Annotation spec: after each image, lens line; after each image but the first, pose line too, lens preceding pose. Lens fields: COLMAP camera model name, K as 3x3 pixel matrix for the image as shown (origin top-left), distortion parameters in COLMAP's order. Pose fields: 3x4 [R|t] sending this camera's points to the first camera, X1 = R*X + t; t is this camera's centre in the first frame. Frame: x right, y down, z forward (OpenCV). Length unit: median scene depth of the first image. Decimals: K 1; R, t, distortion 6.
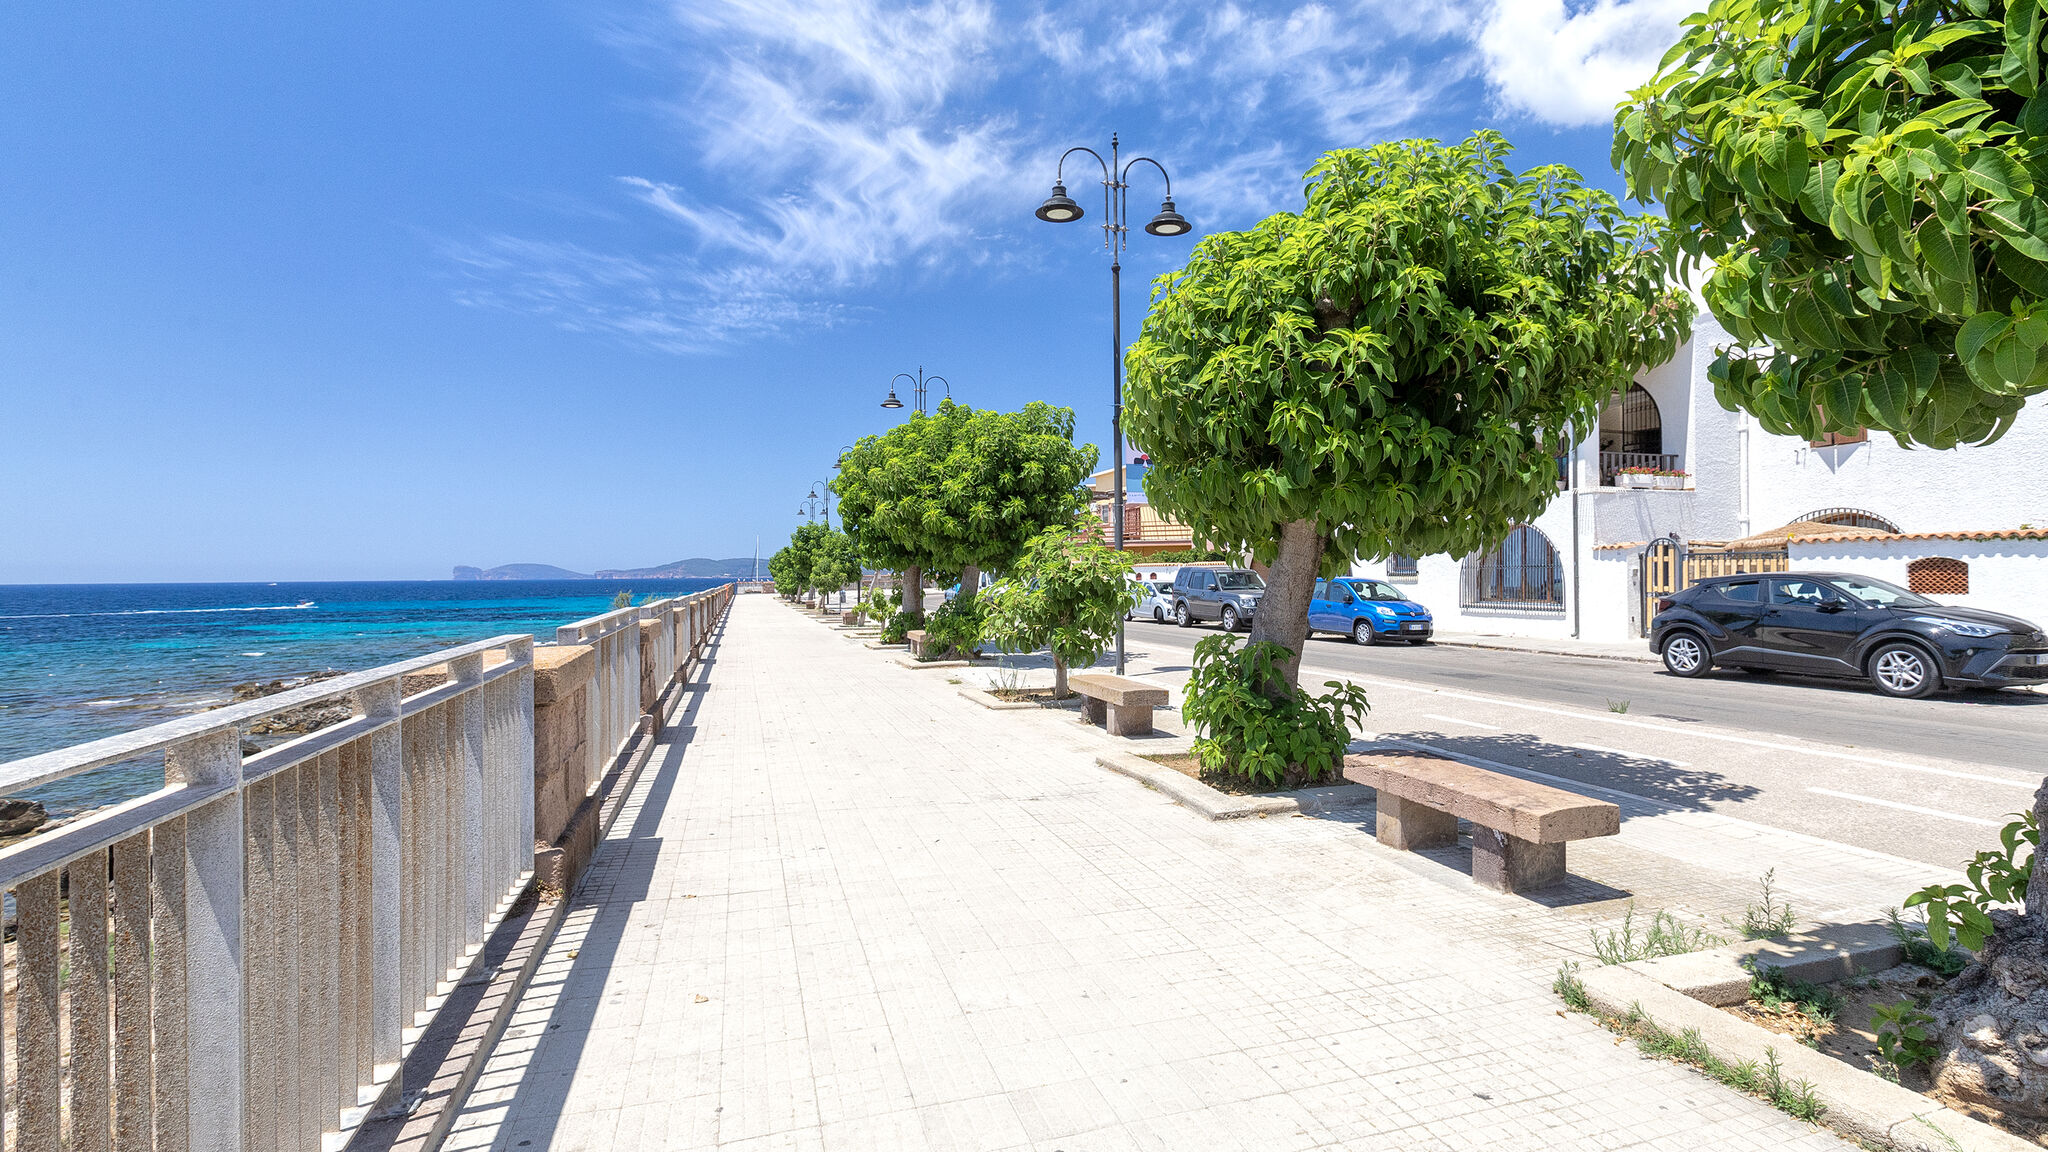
lens RADIAL K [[1002.9, 0, 1024.0], [0, 1002.9, 576.0], [0, 0, 1]] dist [-0.000132, -0.000169]
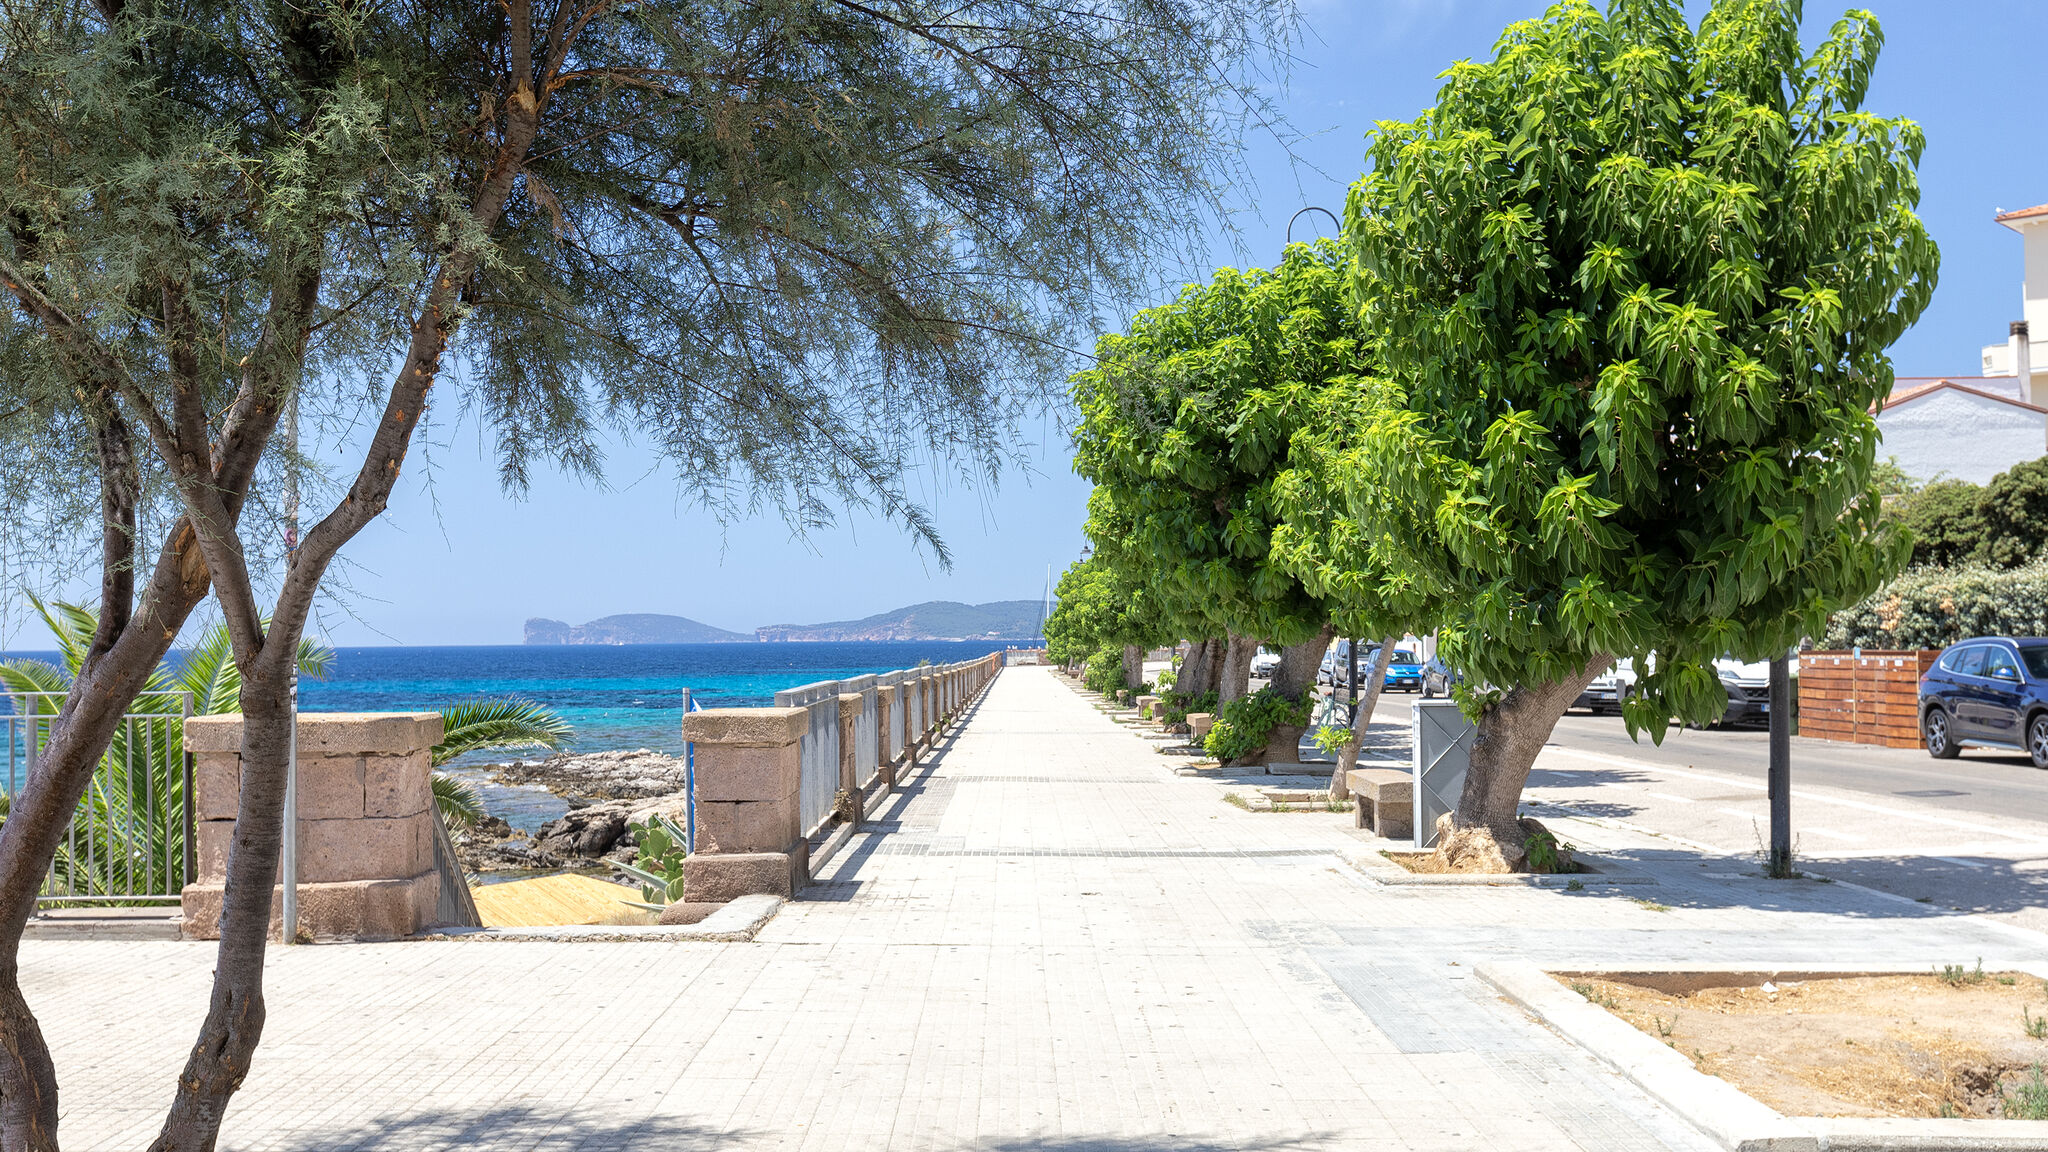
lens RADIAL K [[2244.8, 0, 1024.0], [0, 2244.8, 576.0], [0, 0, 1]] dist [-0.234295, -0.003989]
pose [[0.960794, -0.010367, -0.277070, 0.300965], [0.003458, 0.999671, -0.025413, -0.010125], [0.277242, 0.023459, 0.960514, -0.797336]]
